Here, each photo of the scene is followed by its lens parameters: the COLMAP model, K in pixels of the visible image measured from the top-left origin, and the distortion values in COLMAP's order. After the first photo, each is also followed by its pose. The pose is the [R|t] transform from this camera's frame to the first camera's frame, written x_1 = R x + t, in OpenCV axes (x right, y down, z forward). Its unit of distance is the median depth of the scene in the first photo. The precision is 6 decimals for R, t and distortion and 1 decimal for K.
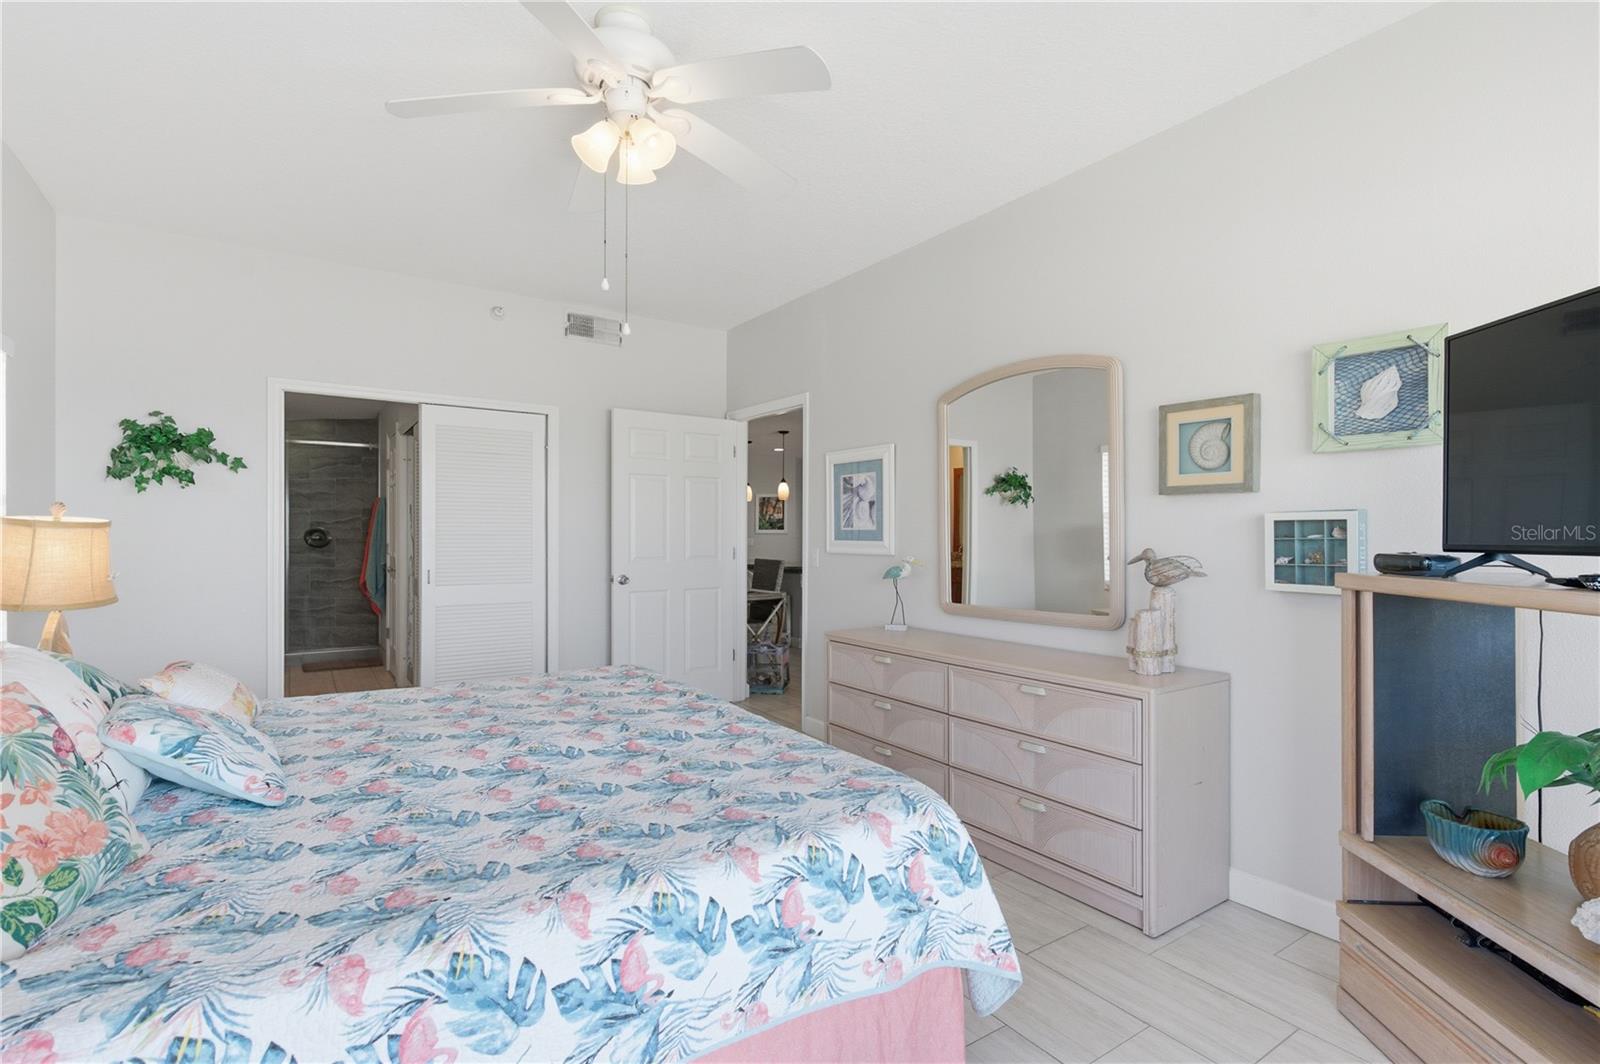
lens RADIAL K [[757.2, 0, 800.0], [0, 757.2, 532.0], [0, 0, 1]] dist [0.000028, 0.000766]
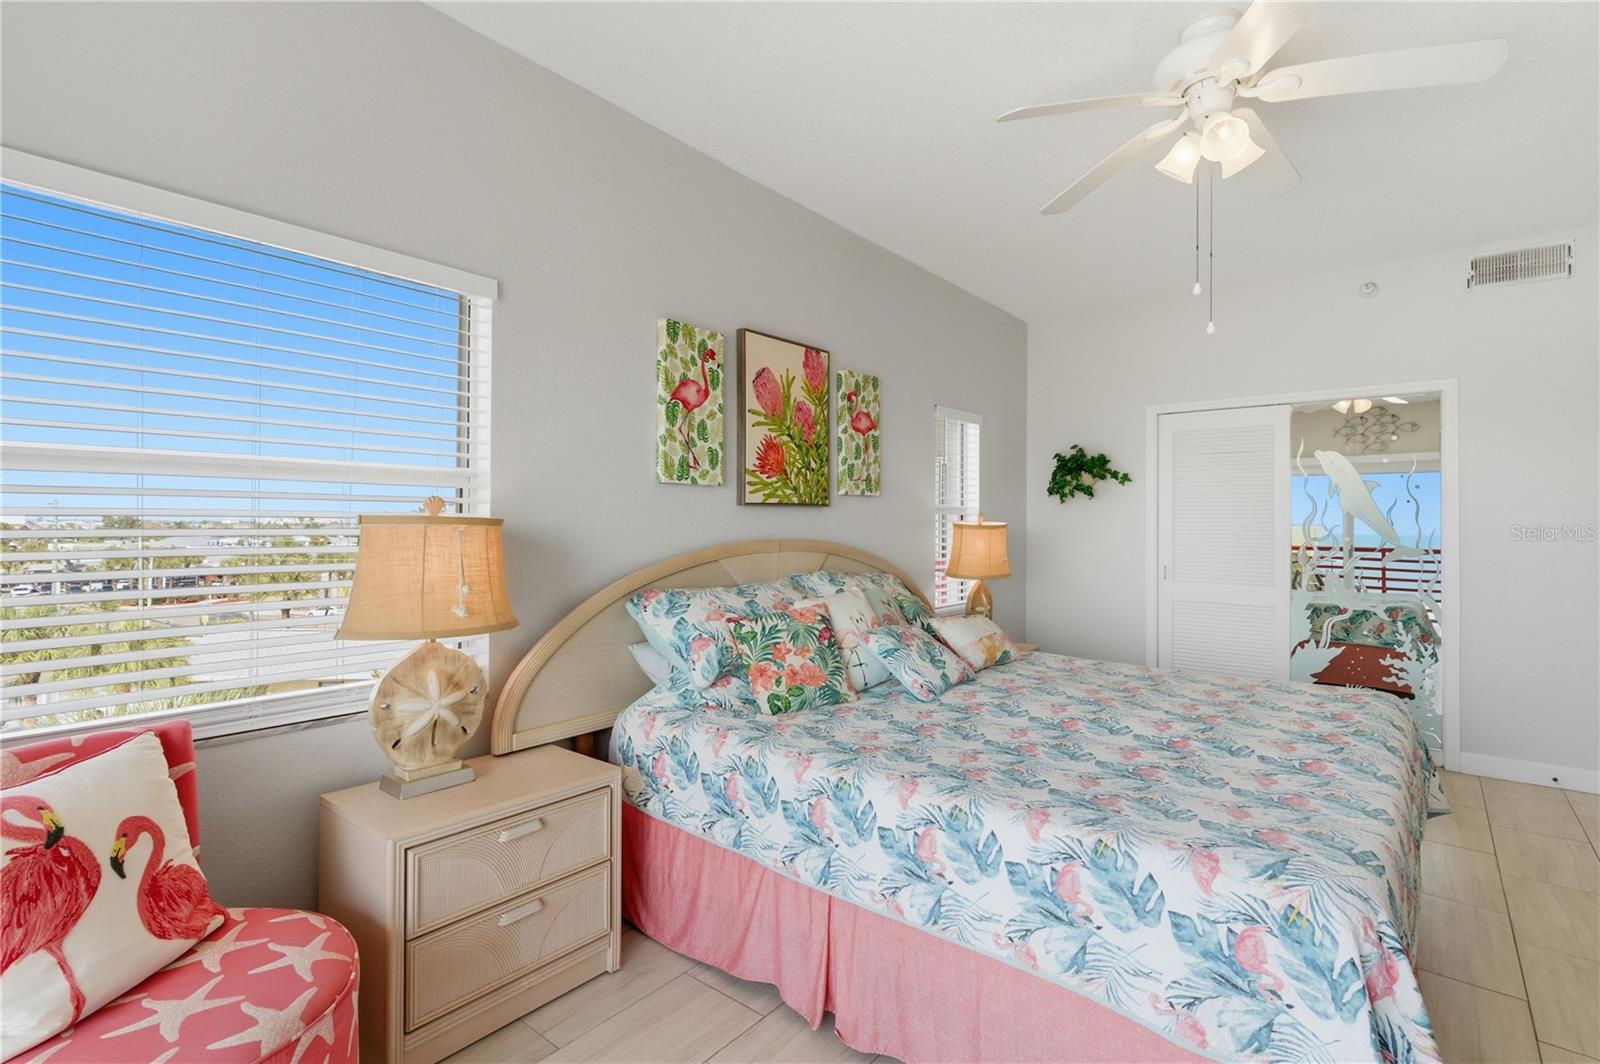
lens RADIAL K [[757.2, 0, 800.0], [0, 757.2, 532.0], [0, 0, 1]] dist [0.000028, 0.000766]
pose [[0.283135, 0.002271, -0.959077, 0.712440], [-0.004566, 0.999989, 0.001020, 0.001698], [0.959069, 0.004090, 0.283142, 0.264810]]
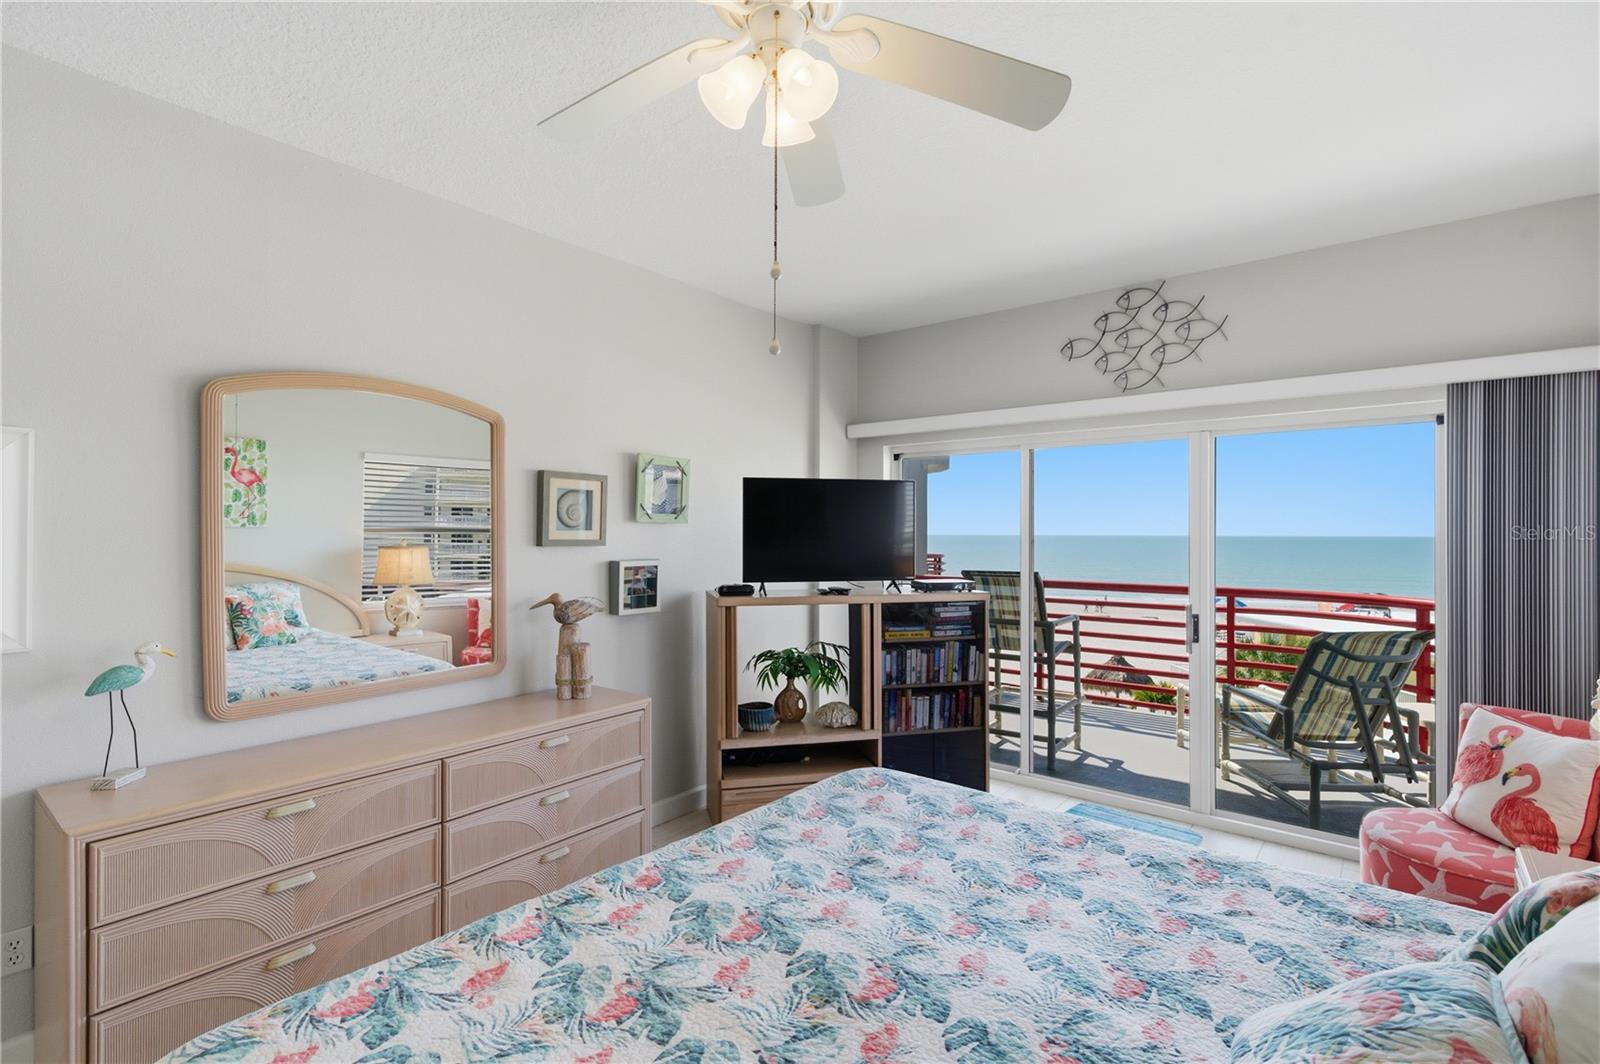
lens RADIAL K [[744.1, 0, 803.7], [0, 744.1, 527.1], [0, 0, 1]] dist [0.001719, 0.000336]
pose [[-0.292953, 0.003714, 0.956120, -1.156752], [-0.004713, 0.999975, -0.005328, -0.118227], [-0.956115, -0.006067, -0.292928, 1.498716]]
